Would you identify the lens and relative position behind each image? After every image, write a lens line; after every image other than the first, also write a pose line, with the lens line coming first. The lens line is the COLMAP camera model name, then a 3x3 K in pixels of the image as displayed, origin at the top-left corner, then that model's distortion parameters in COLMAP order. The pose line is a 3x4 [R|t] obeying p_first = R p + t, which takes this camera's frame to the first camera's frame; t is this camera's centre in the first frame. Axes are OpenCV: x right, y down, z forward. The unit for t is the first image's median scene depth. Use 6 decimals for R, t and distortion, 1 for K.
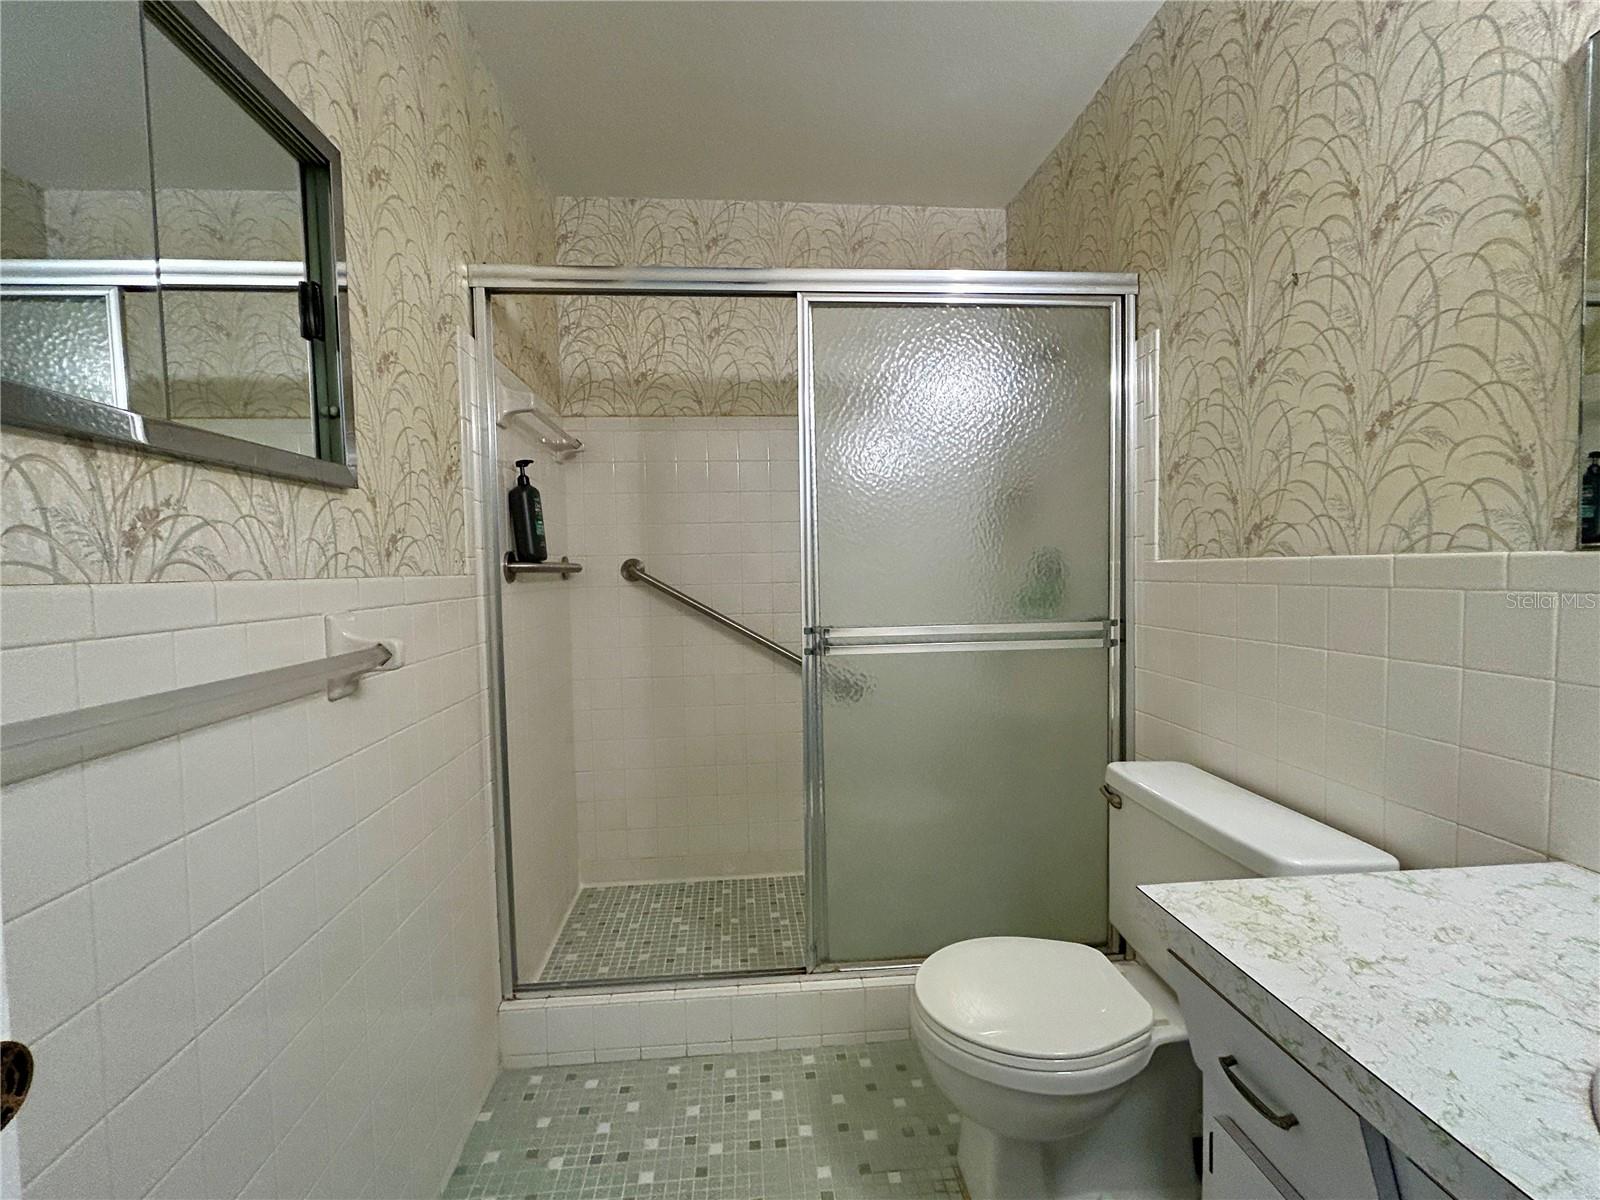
lens RADIAL K [[705.7, 0, 796.9], [0, 705.7, 599.3], [0, 0, 1]] dist [0.000703, -0.000179]
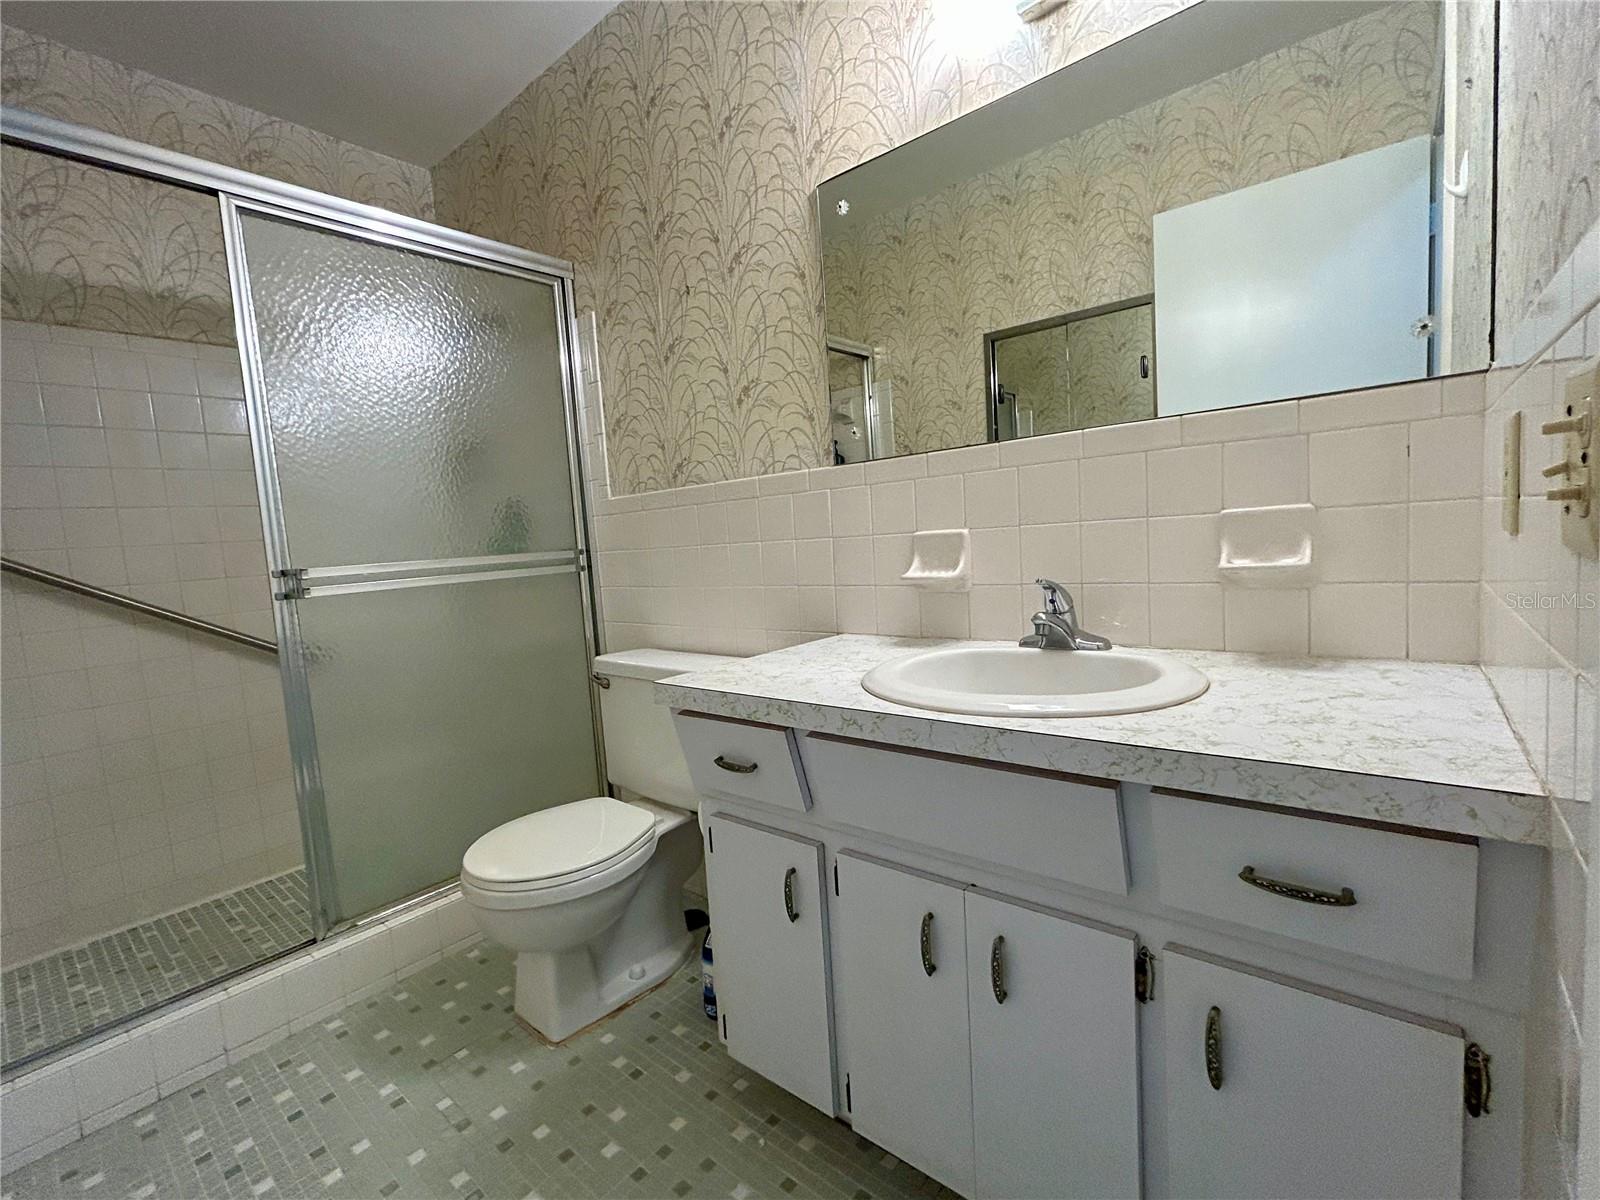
lens RADIAL K [[705.7, 0, 796.9], [0, 705.7, 599.3], [0, 0, 1]] dist [0.000703, -0.000179]
pose [[0.705566, -0.094963, 0.702253, -0.172517], [0.086968, 0.995093, 0.047185, 0.104203], [-0.703288, 0.027781, 0.710362, -0.136134]]
